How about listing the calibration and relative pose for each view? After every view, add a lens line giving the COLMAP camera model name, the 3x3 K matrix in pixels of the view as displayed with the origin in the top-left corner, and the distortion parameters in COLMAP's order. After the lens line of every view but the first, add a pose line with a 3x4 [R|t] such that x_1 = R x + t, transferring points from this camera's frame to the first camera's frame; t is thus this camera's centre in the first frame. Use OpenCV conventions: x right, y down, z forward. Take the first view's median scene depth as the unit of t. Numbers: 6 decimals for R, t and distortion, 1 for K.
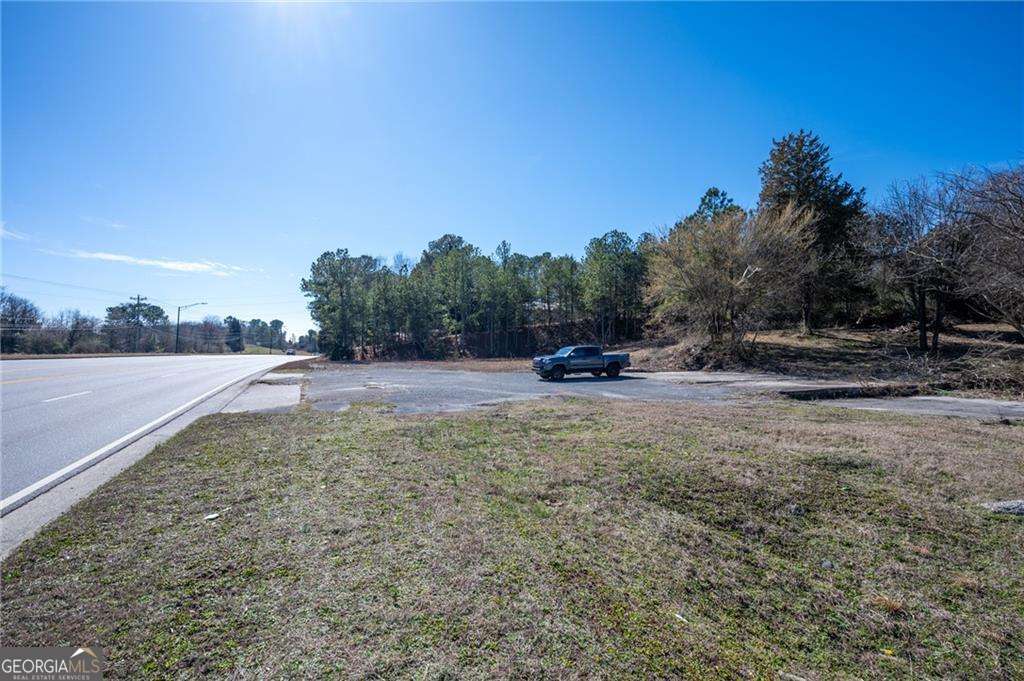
lens RADIAL K [[454.4, 0, 512.0], [0, 454.4, 340.5], [0, 0, 1]] dist [0.001587, -0.000017]
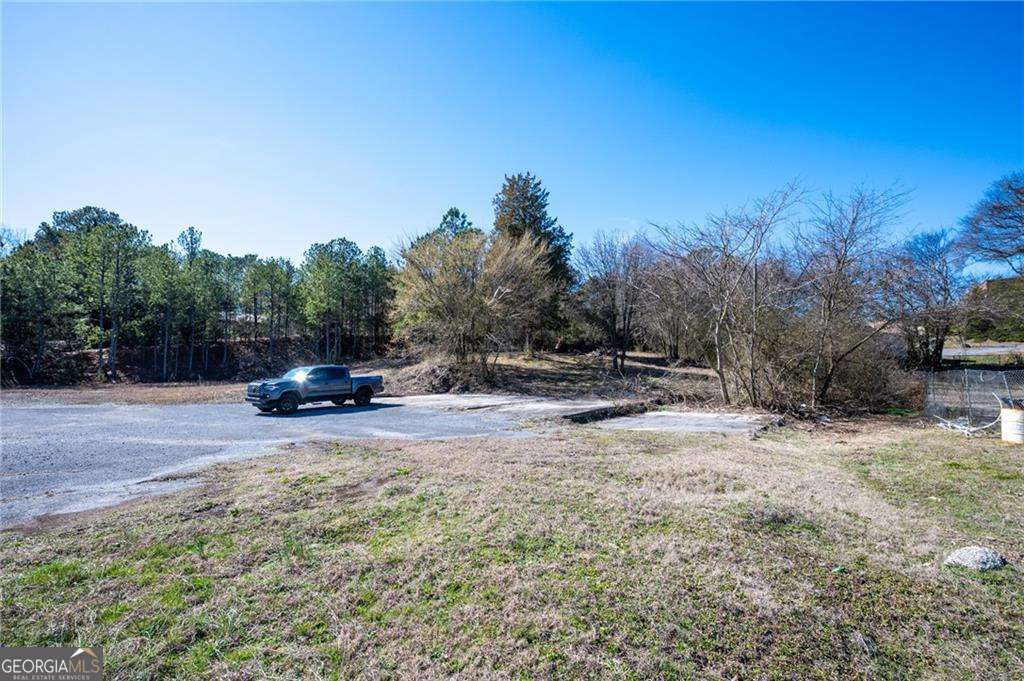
lens RADIAL K [[454.4, 0, 512.0], [0, 454.4, 340.5], [0, 0, 1]] dist [0.001587, -0.000017]
pose [[0.817209, 0.038713, 0.575040, -0.017258], [-0.012003, 0.998668, -0.050175, 0.002774], [-0.576217, 0.034101, 0.816585, 0.131667]]
